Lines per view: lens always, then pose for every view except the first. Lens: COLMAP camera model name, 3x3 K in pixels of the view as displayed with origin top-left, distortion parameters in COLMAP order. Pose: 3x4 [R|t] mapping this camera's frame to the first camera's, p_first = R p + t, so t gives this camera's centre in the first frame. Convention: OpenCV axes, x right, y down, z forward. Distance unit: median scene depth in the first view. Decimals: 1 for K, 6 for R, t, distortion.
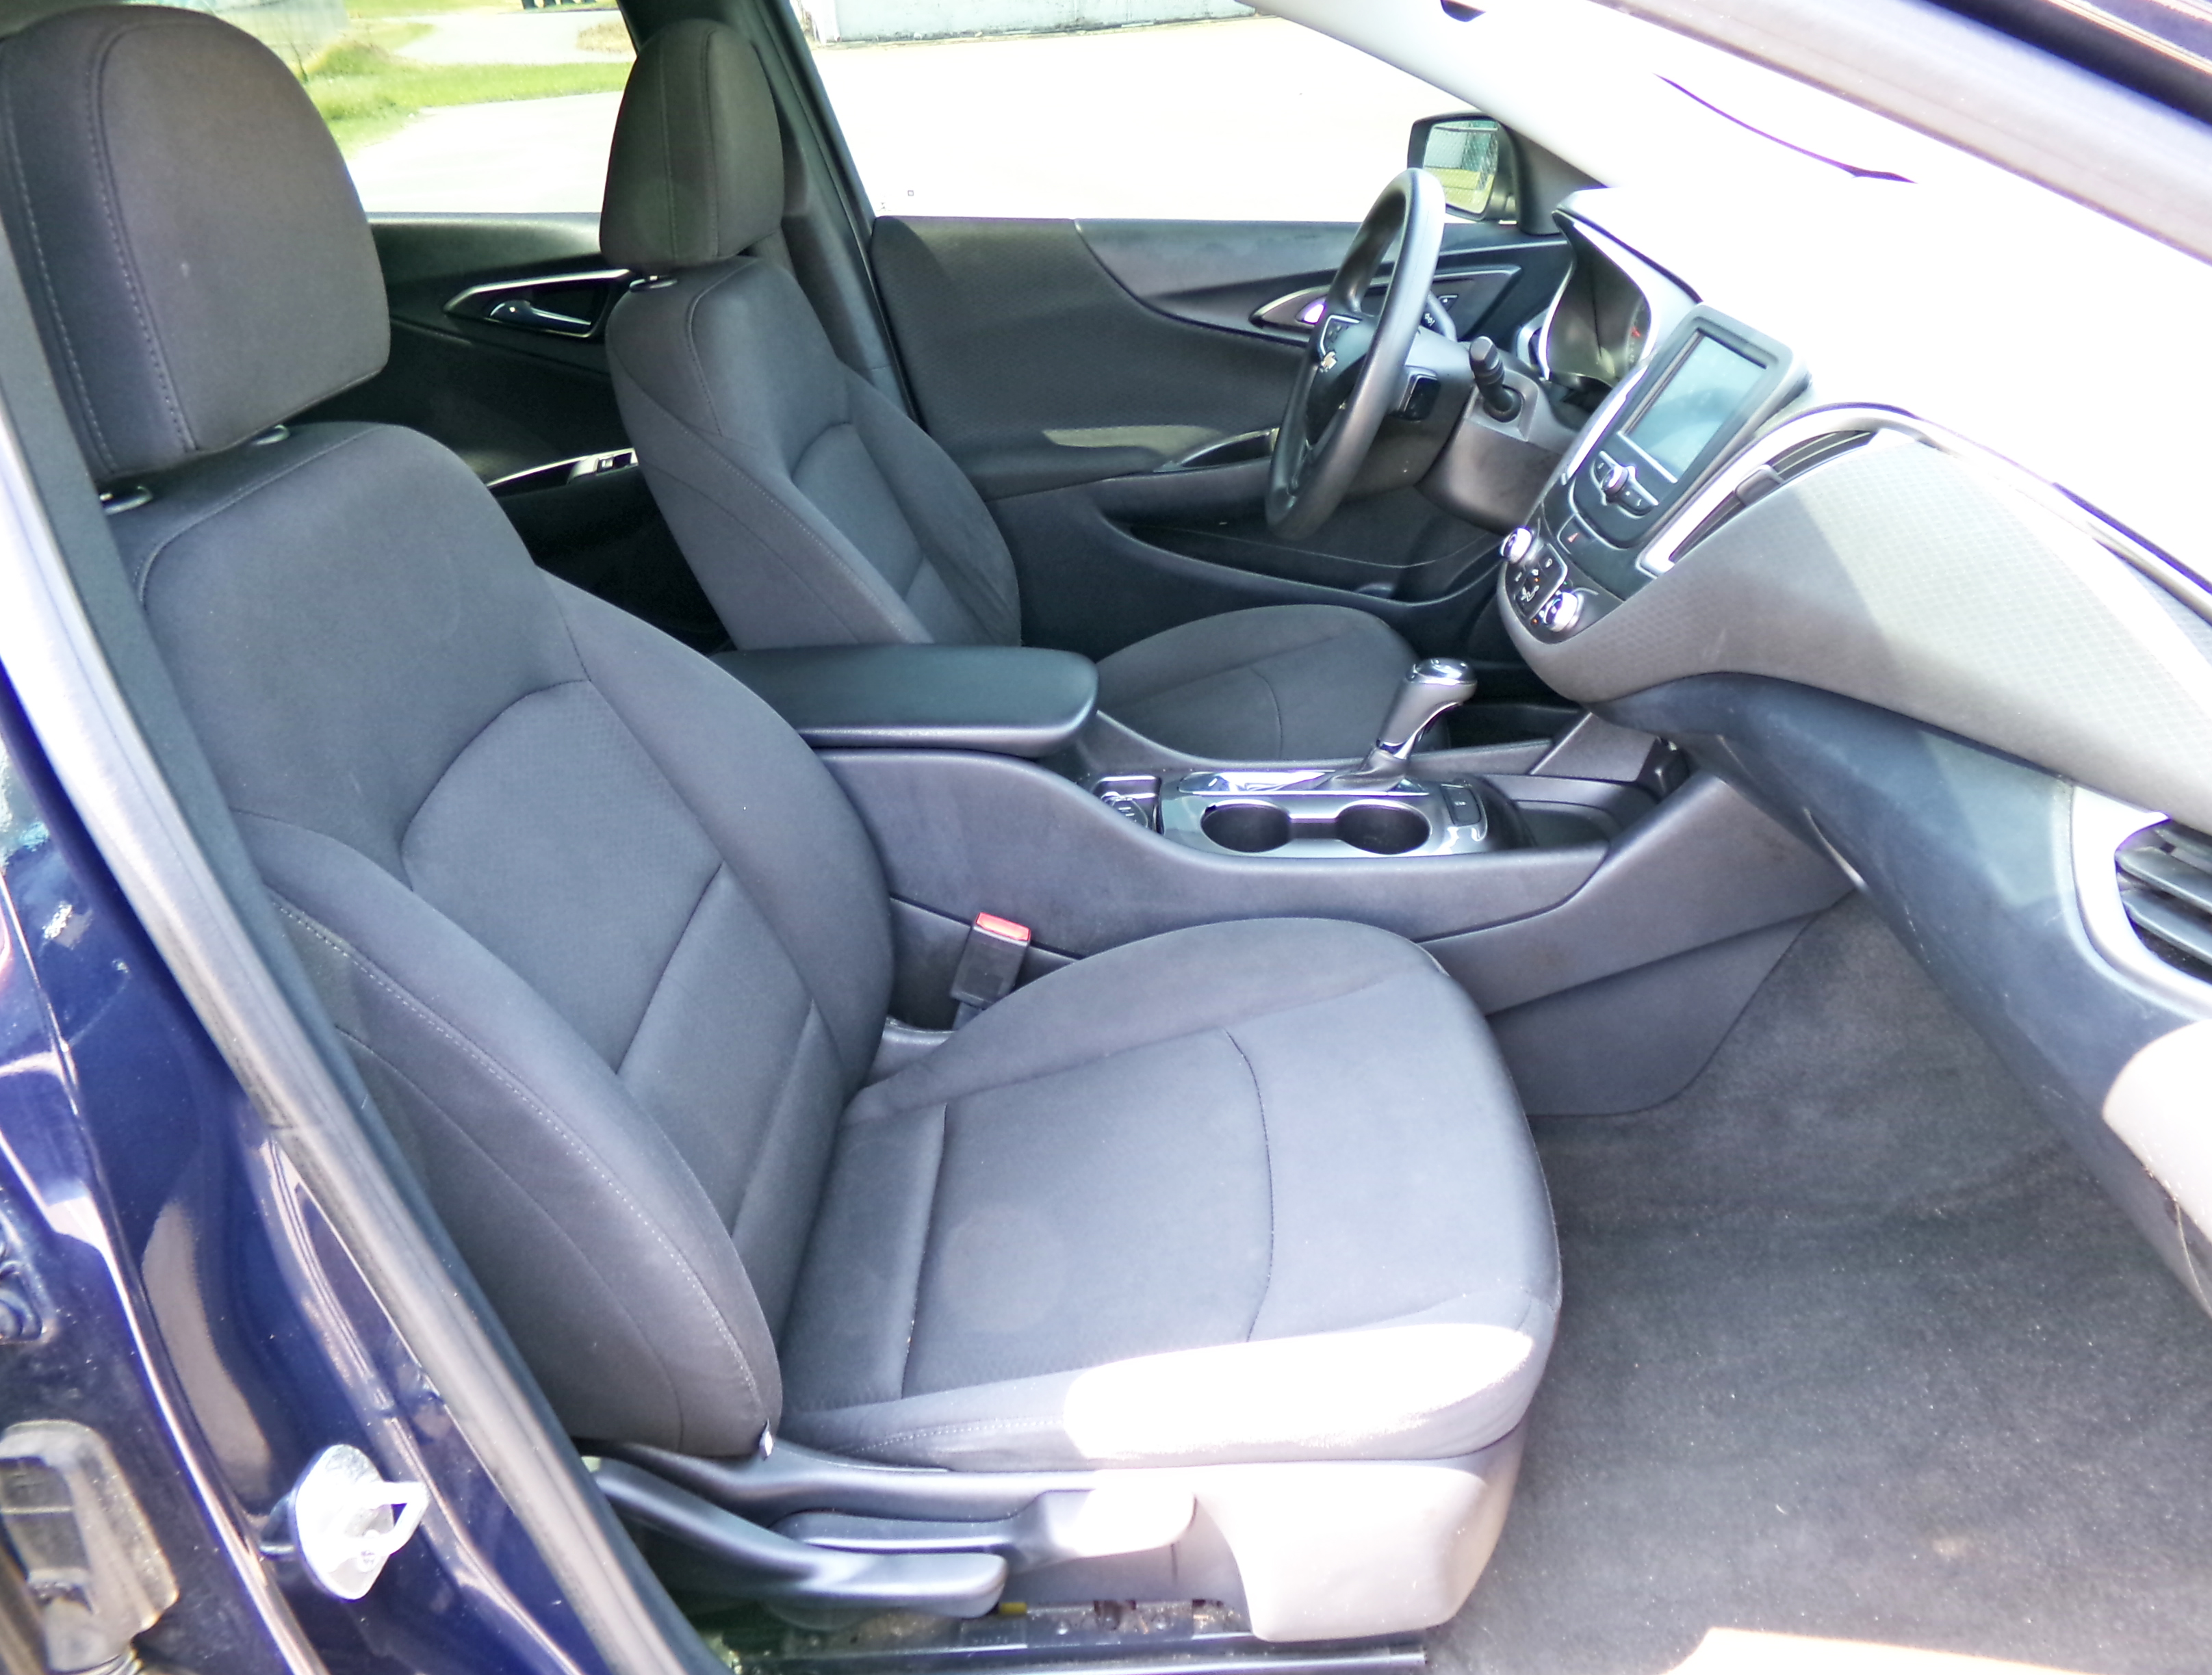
lens RADIAL K [[1516.1, 0, 1057.5], [0, 1516.1, 813.4], [0, 0, 1]] dist [-0.062286, 0.097260]
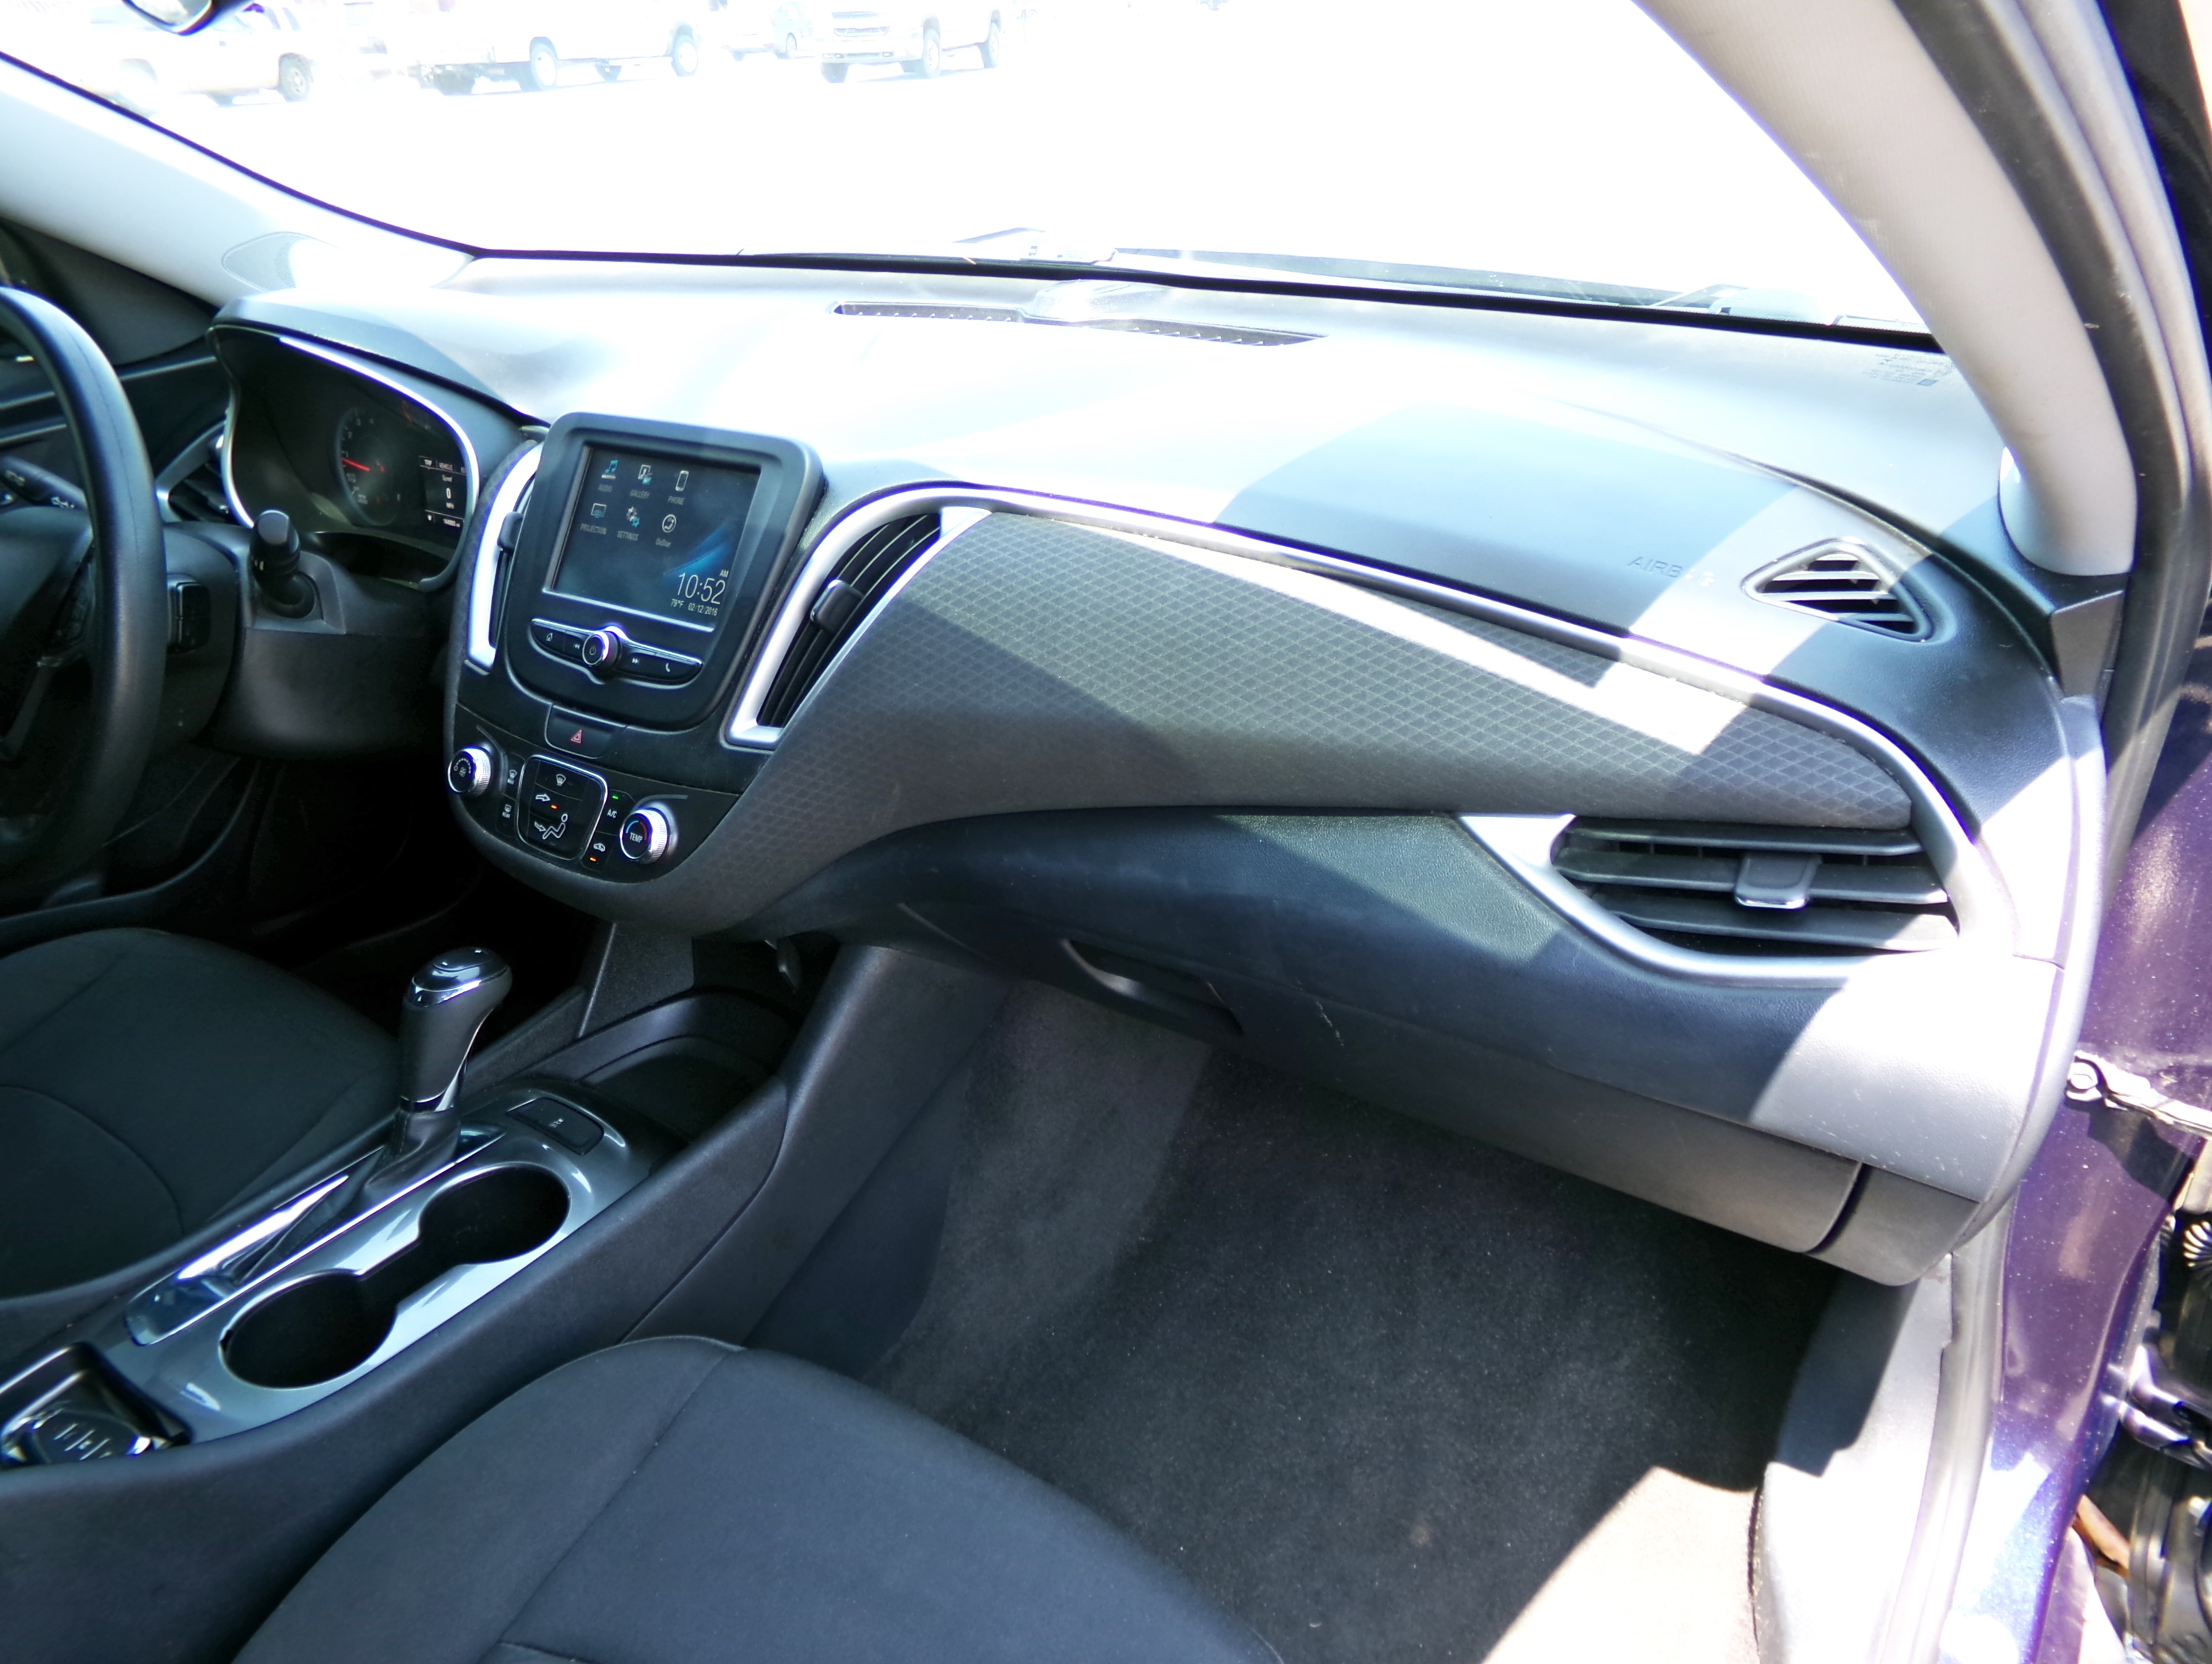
lens RADIAL K [[1553.9, 0, 1055.8], [0, 1553.9, 828.3], [0, 0, 1]] dist [-0.064351, 0.114368]
pose [[0.528200, -0.363913, 0.767185, -0.130354], [0.403936, 0.902414, 0.149951, -0.158322], [-0.746887, 0.230689, 0.623652, 0.353038]]
